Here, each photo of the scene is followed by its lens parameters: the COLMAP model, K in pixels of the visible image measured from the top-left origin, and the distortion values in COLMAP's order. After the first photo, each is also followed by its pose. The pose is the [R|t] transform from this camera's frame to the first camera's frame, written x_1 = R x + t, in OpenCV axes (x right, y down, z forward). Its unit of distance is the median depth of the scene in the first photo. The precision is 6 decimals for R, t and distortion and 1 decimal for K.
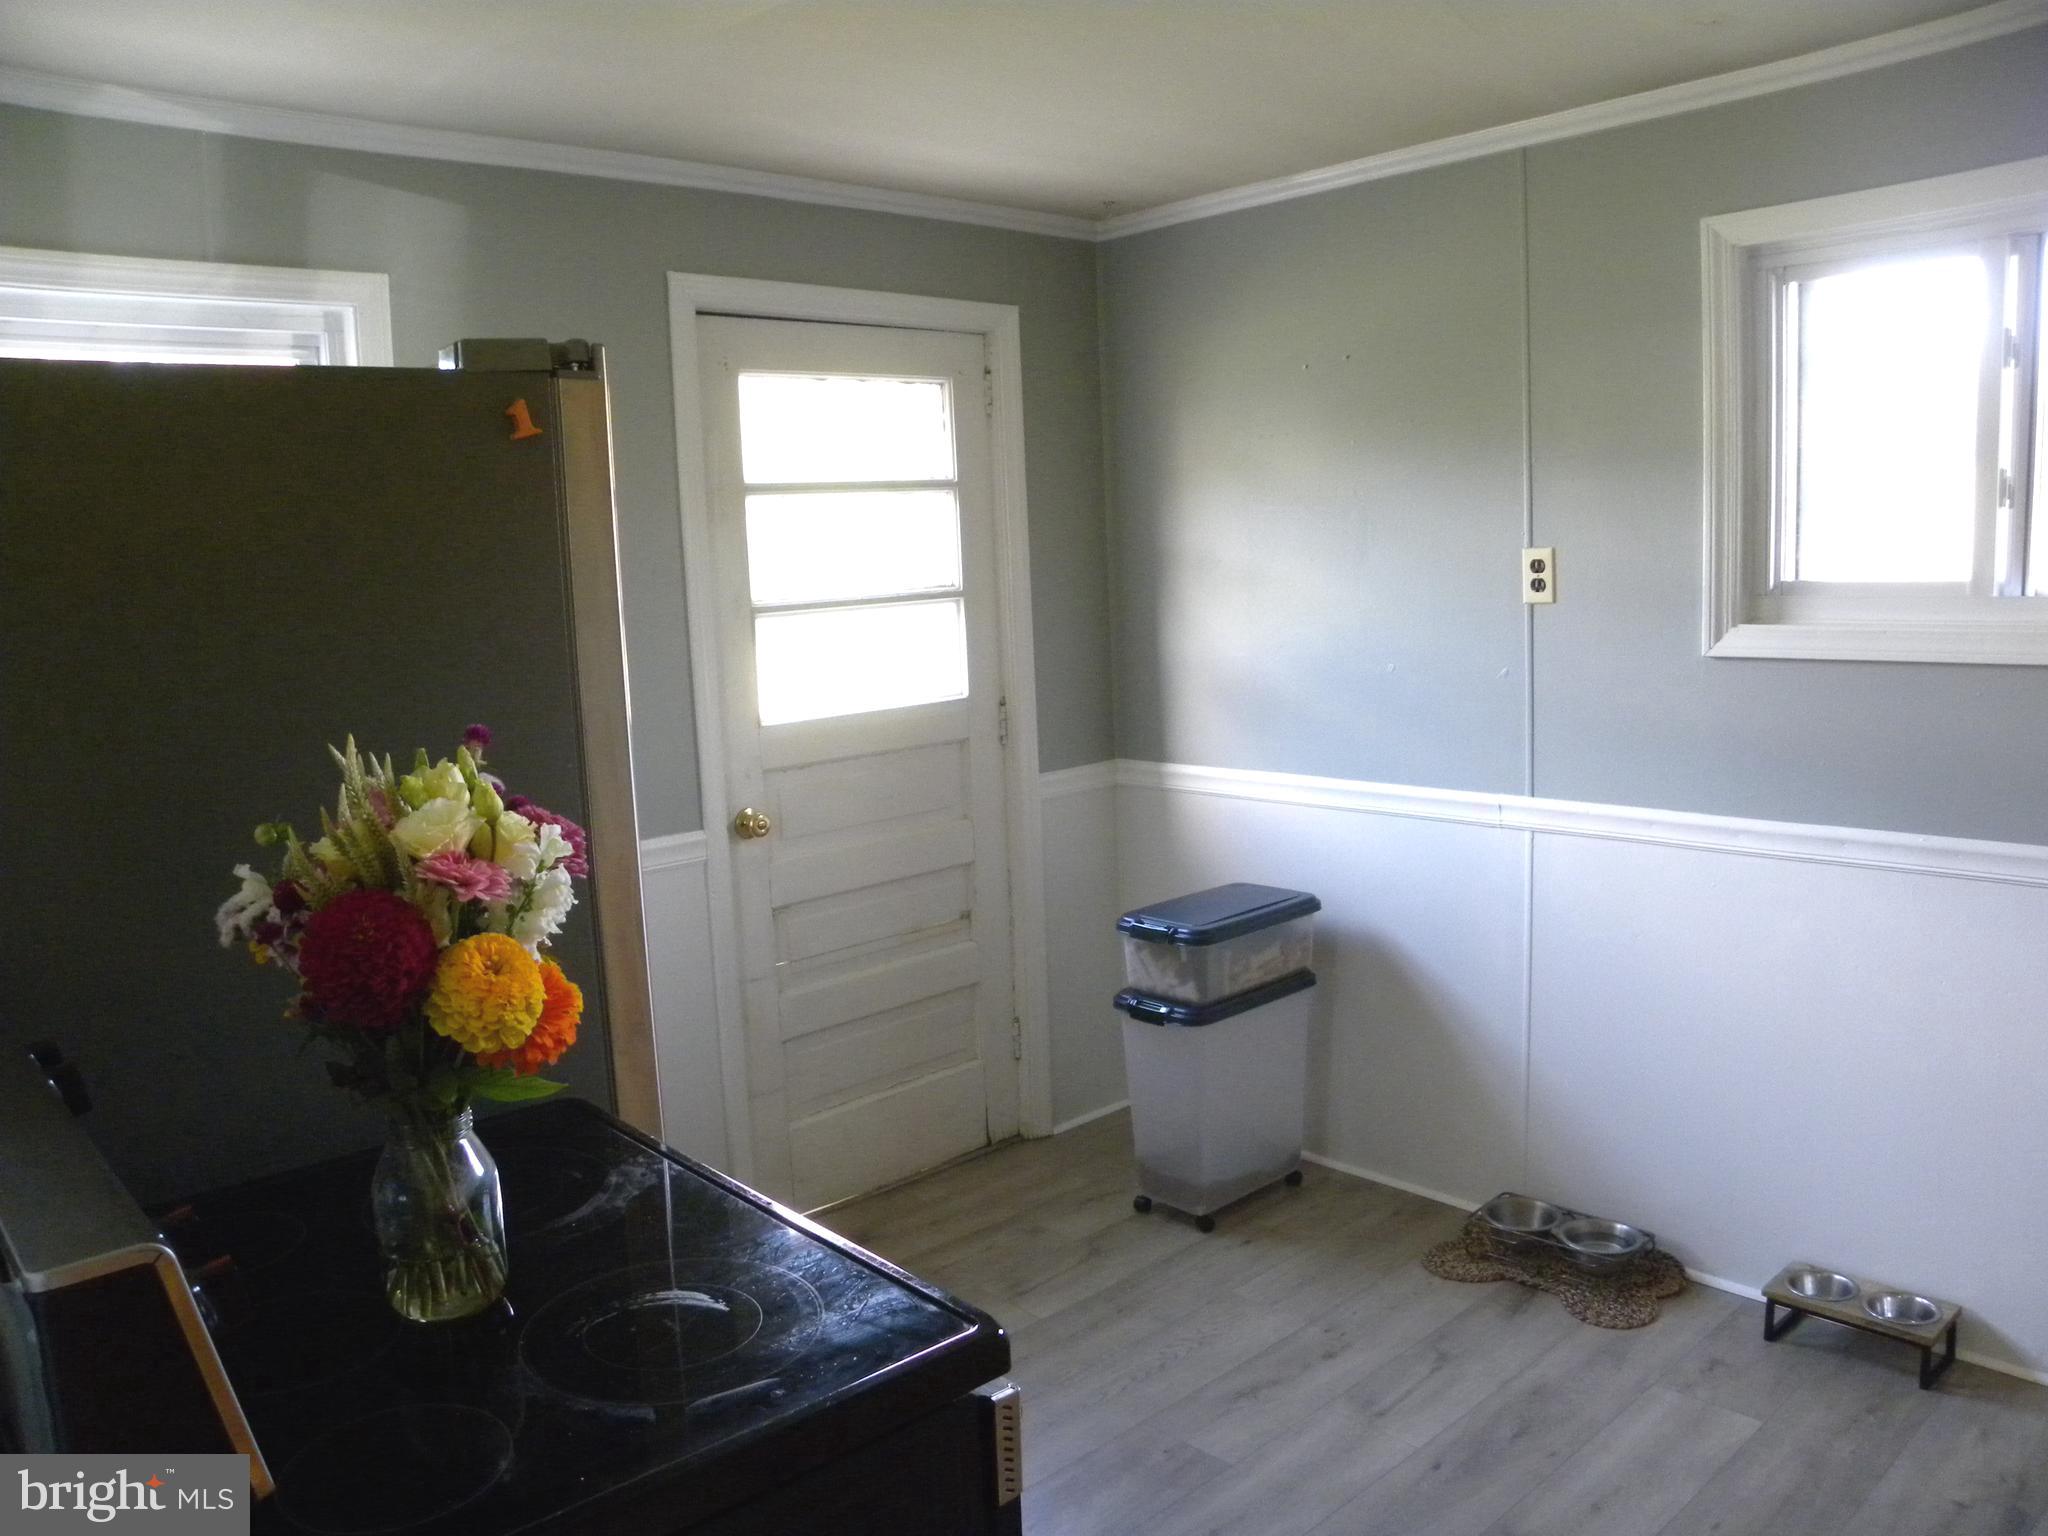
lens RADIAL K [[1564.4, 0, 1024.0], [0, 1564.4, 768.0], [0, 0, 1]] dist [-0.051699, 0.000487]
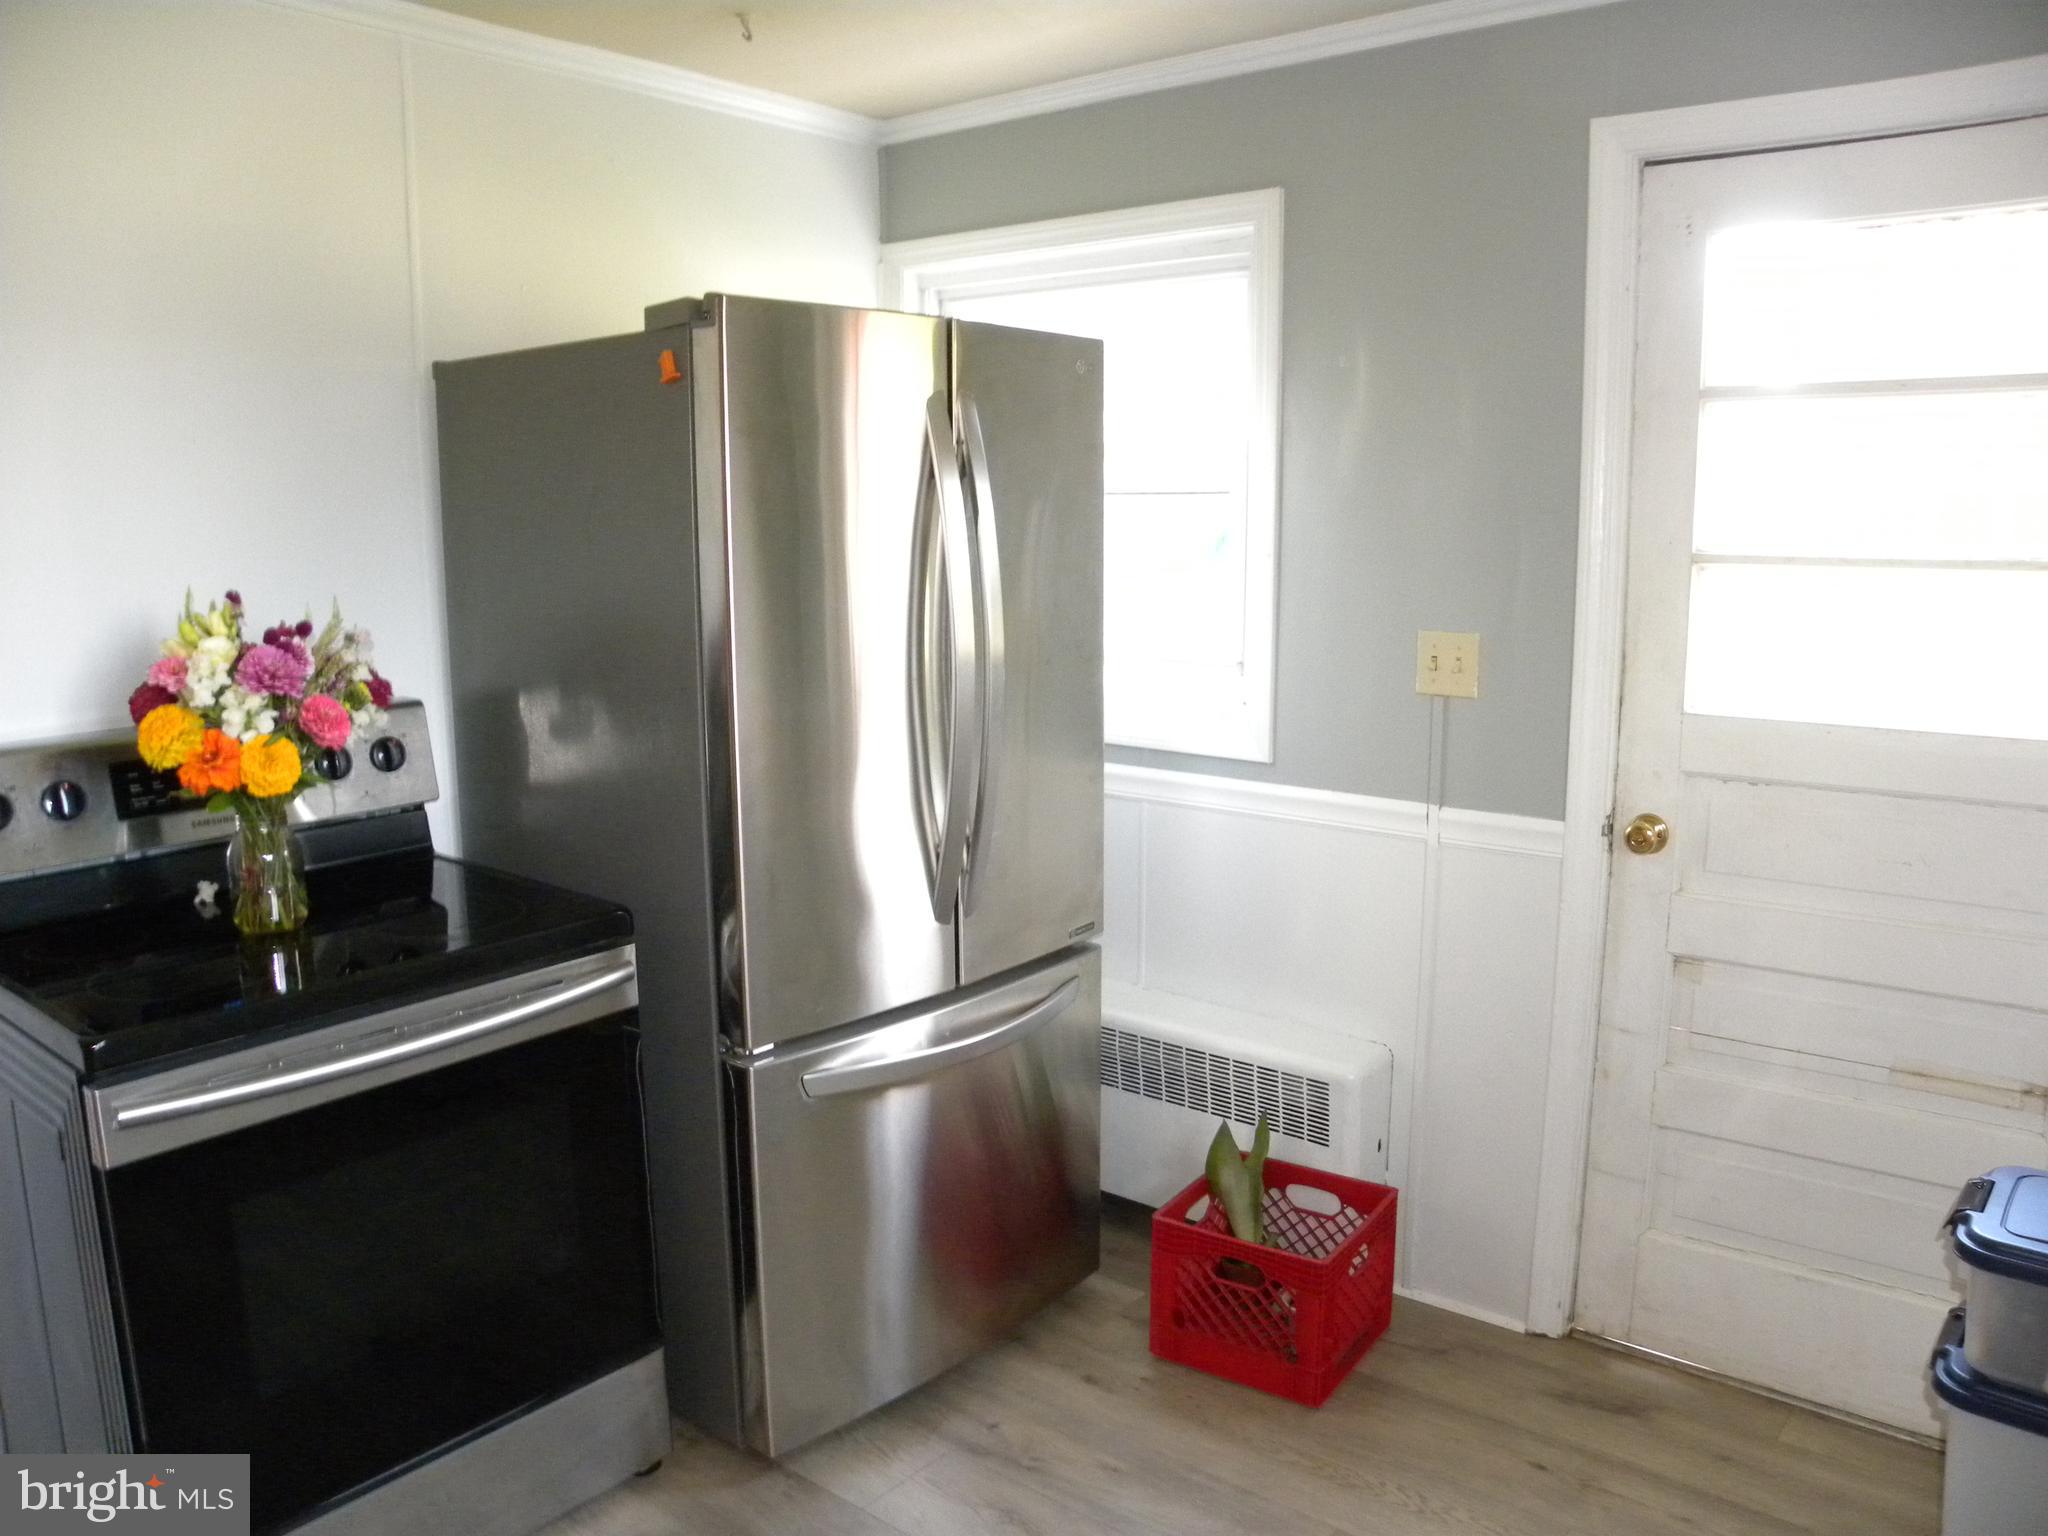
lens RADIAL K [[1564.4, 0, 1024.0], [0, 1564.4, 768.0], [0, 0, 1]] dist [-0.051699, 0.000487]
pose [[0.173666, 0.215643, -0.960905, 0.495719], [-0.142923, 0.970920, 0.192060, -0.098329], [0.974378, 0.103981, 0.199436, 0.541770]]
